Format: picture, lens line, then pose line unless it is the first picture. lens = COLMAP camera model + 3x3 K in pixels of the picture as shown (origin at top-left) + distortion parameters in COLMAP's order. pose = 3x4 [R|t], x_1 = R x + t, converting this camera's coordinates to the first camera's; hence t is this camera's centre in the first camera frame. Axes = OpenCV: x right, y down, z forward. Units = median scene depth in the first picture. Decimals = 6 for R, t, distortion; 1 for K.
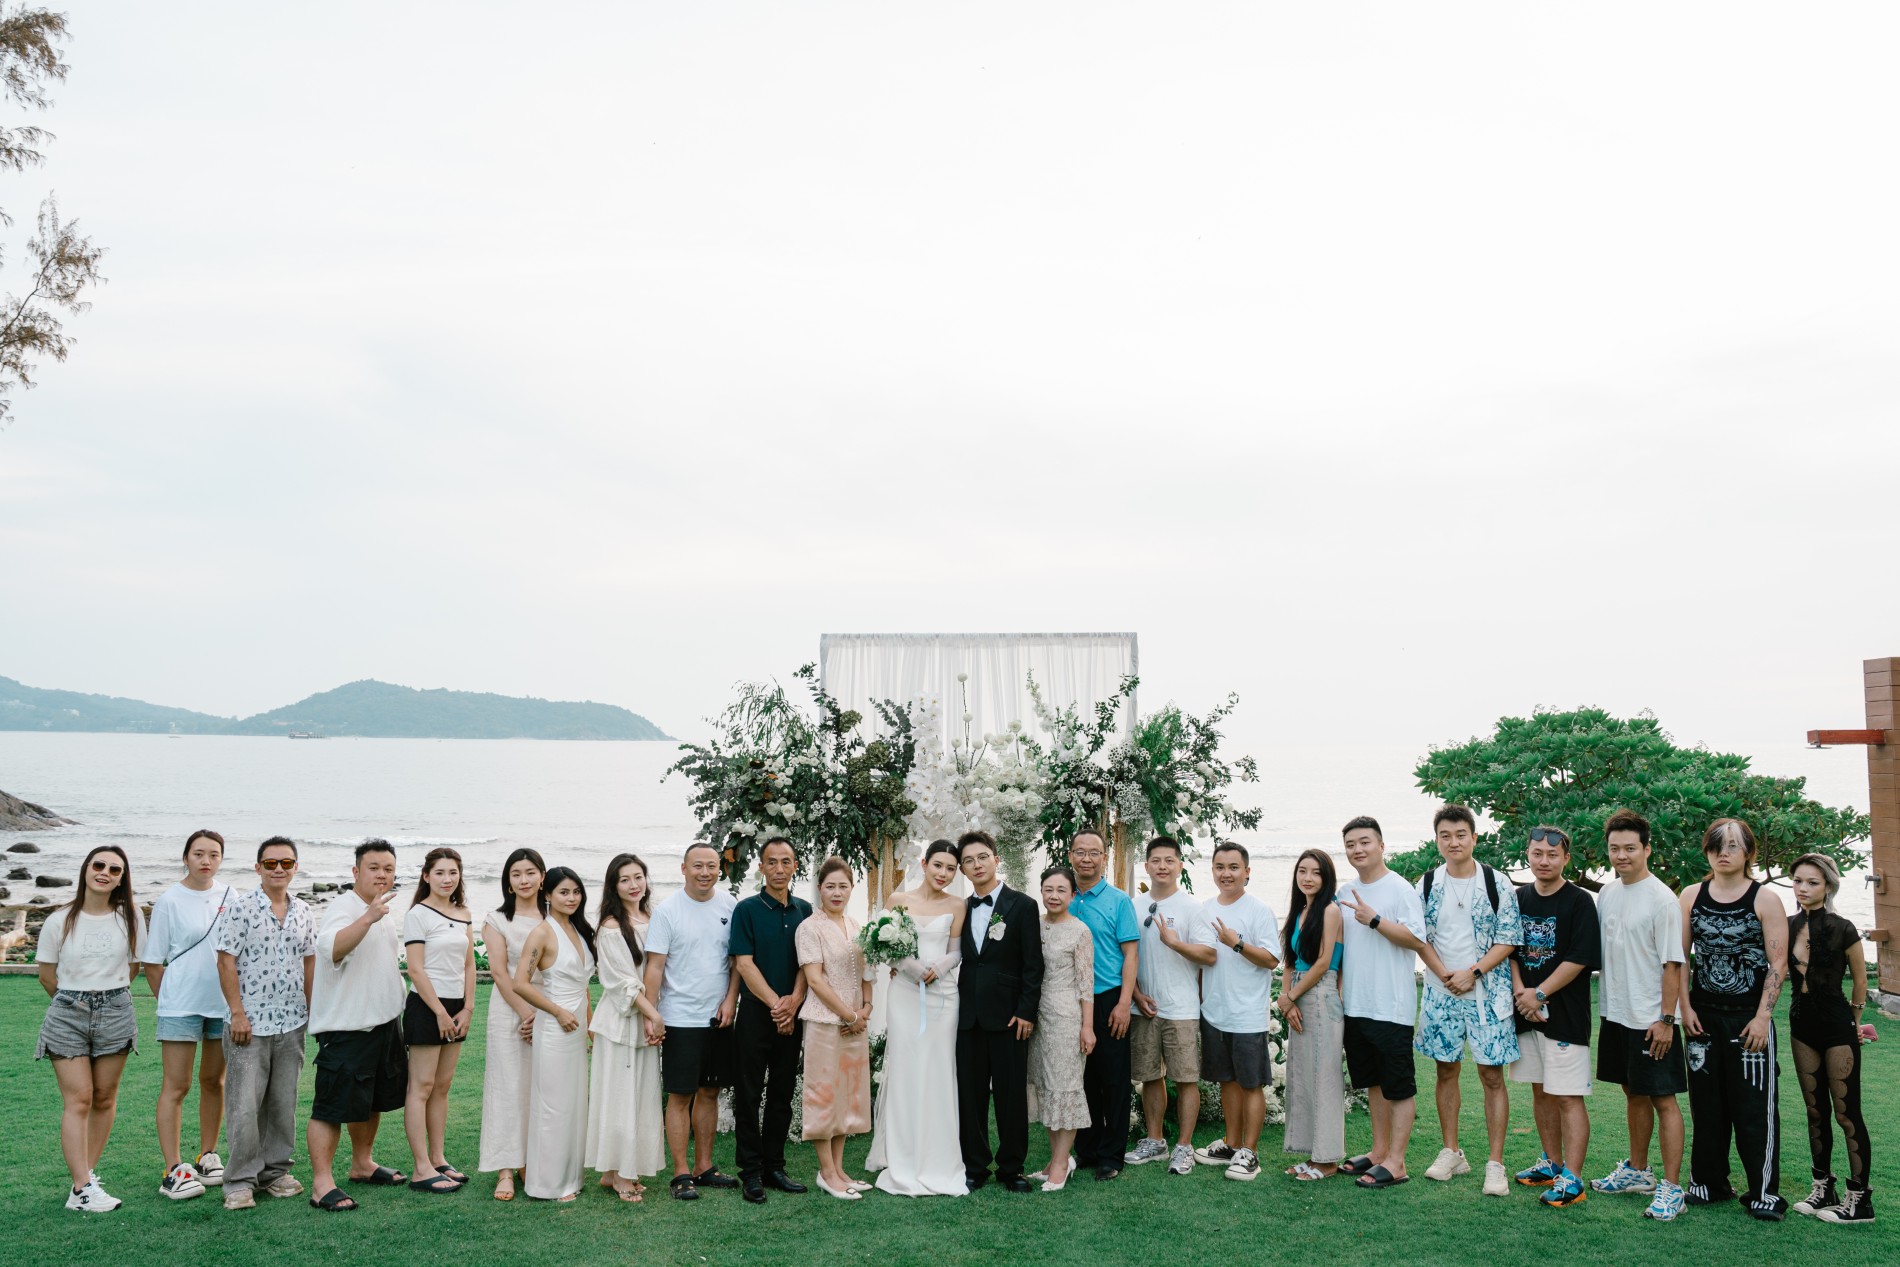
lens RADIAL K [[1492.8, 0, 944.4], [0, 1492.8, 649.6], [0, 0, 1]] dist [-0.075791, 0.008756]
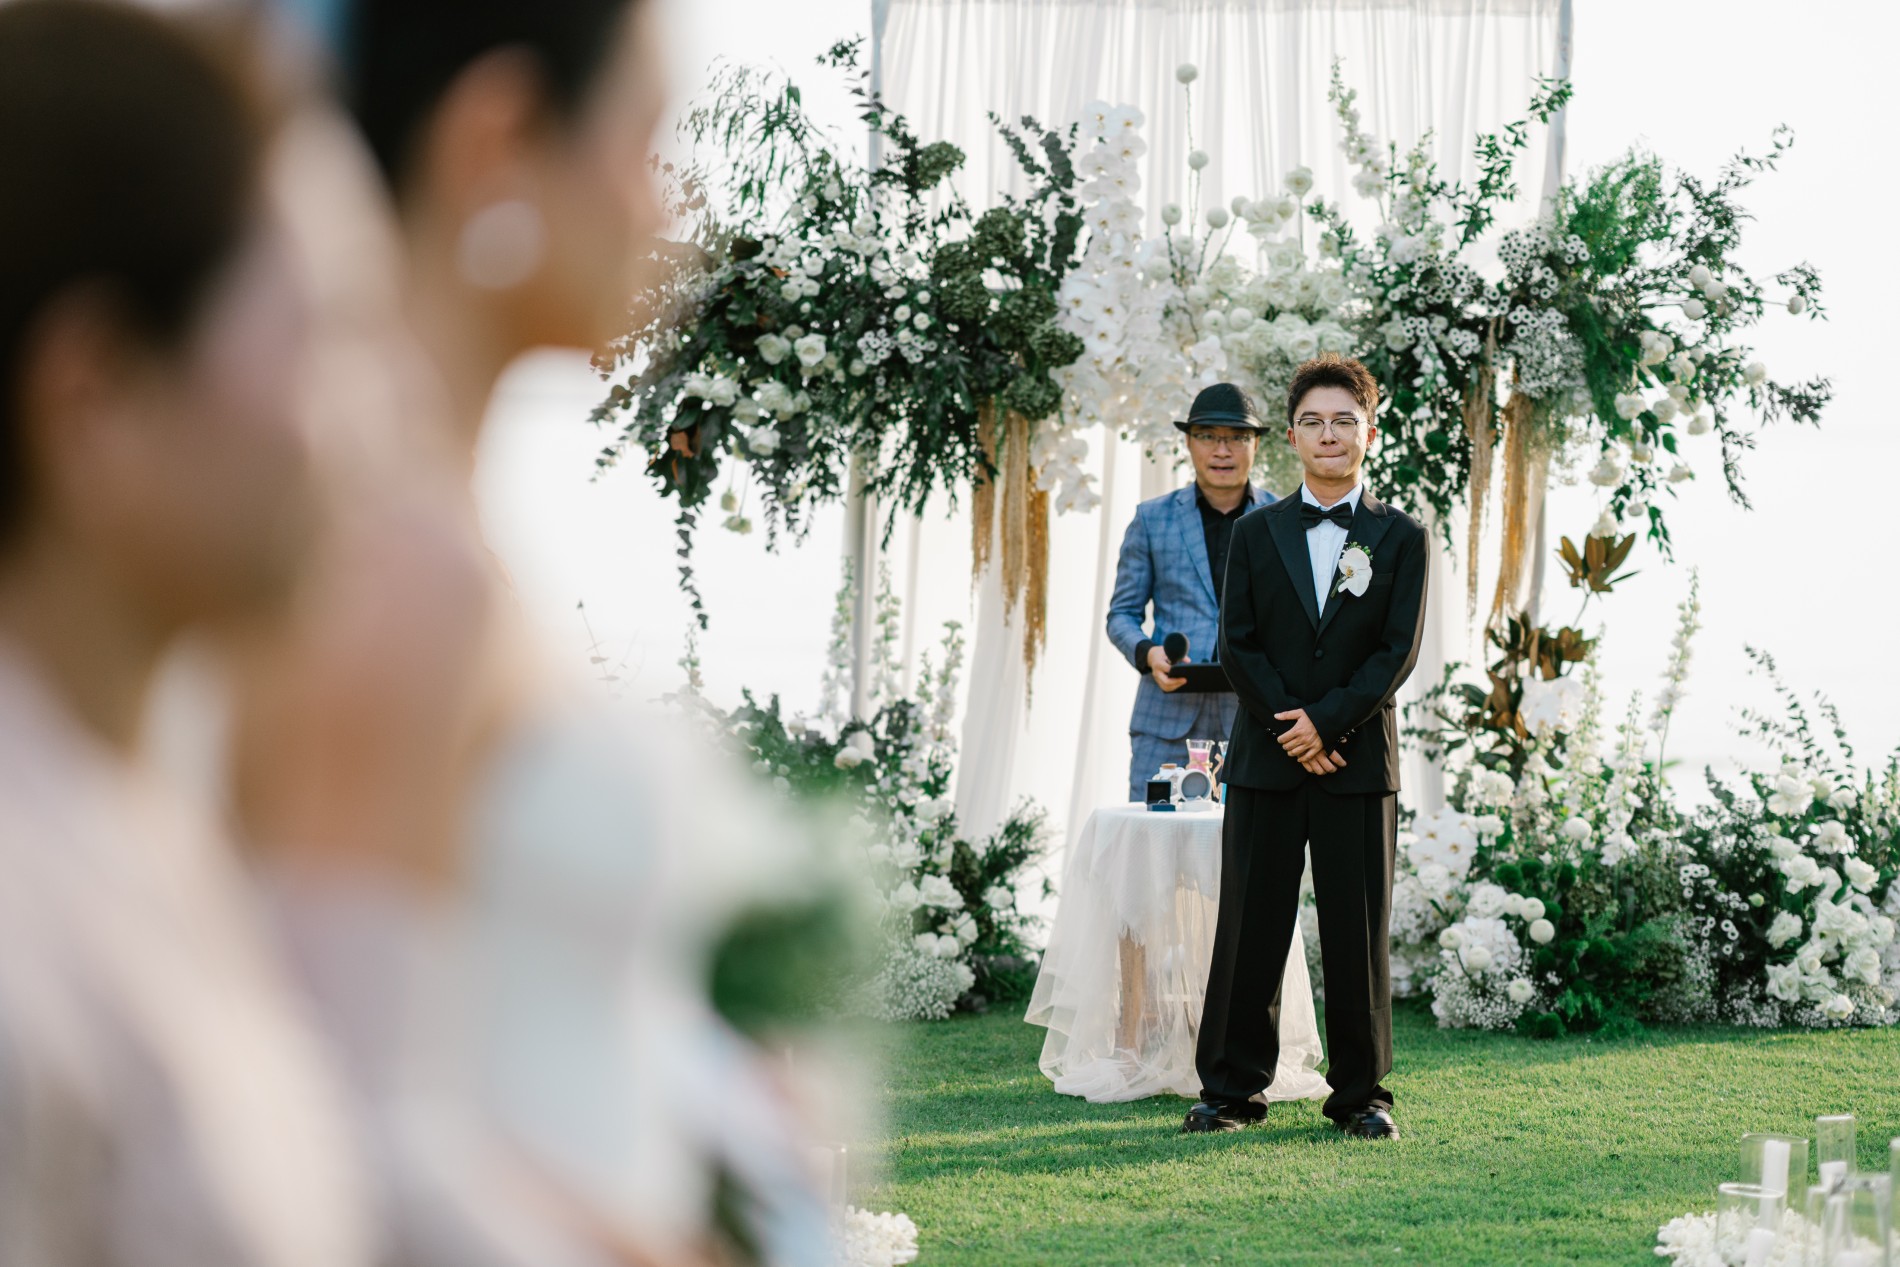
lens RADIAL K [[4818.2, 0, 1023.5], [0, 4818.2, 701.2], [0, 0, 1]] dist [0.098948, 0.000000]
pose [[0.999697, 0.023233, 0.008148, -0.046165], [-0.024074, 0.991767, 0.125772, 0.024622], [-0.005159, -0.125930, 0.992026, -0.499634]]
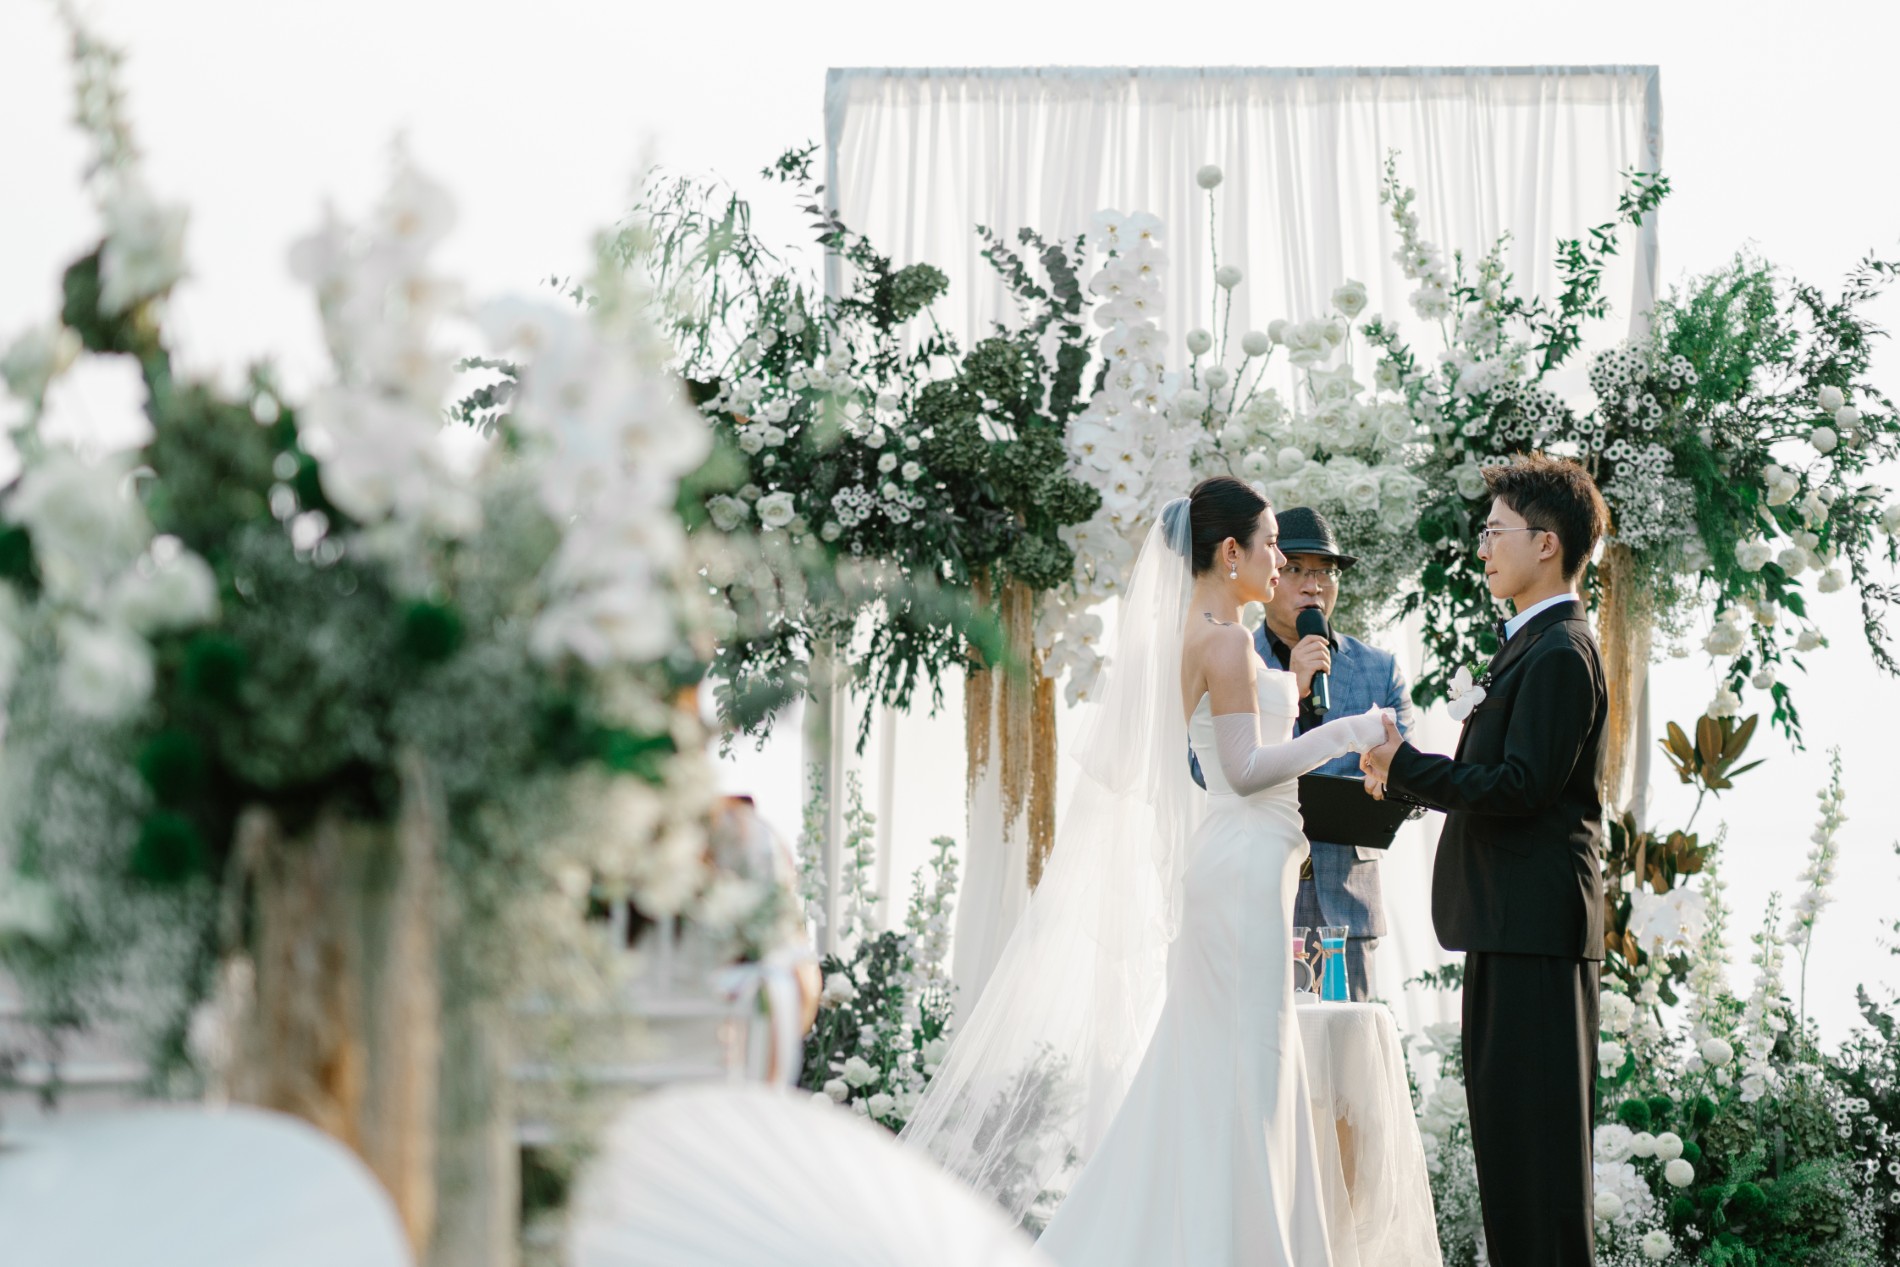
lens RADIAL K [[6859.5, 0, 866.3], [0, 6859.5, 685.6], [0, 0, 1]] dist [0.058169, 0.000000]
pose [[0.999338, 0.000341, 0.036375, -0.141846], [-0.002003, 0.998956, 0.045648, 0.069547], [-0.036322, -0.045690, 0.998295, -0.775662]]
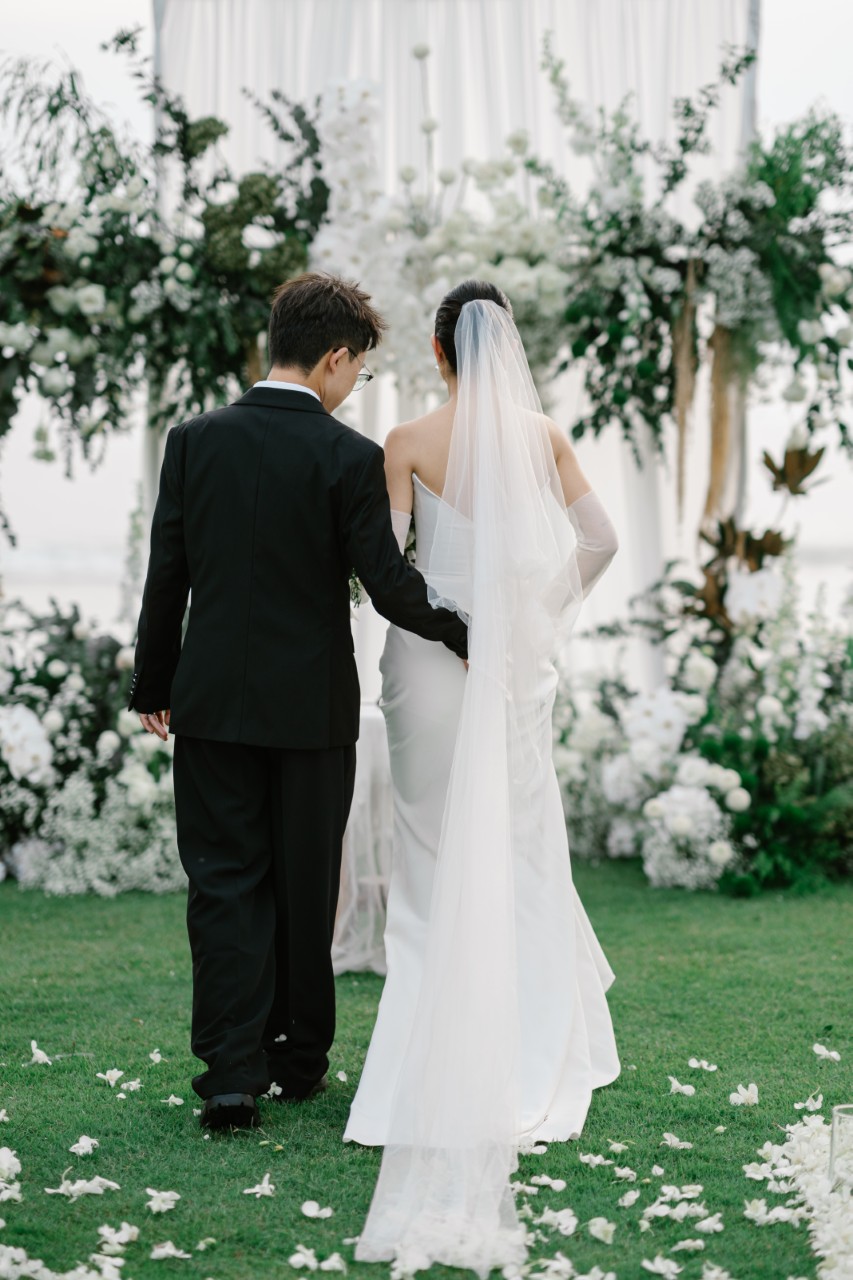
lens RADIAL K [[3245.9, 0, 469.7], [0, 3245.9, 582.5], [0, 0, 1]] dist [0.098948, 0.000000]
pose [[0.999941, 0.000804, -0.010848, 0.041984], [0.000581, 0.991888, 0.127116, 0.058686], [0.010863, -0.127115, 0.991829, -0.158509]]
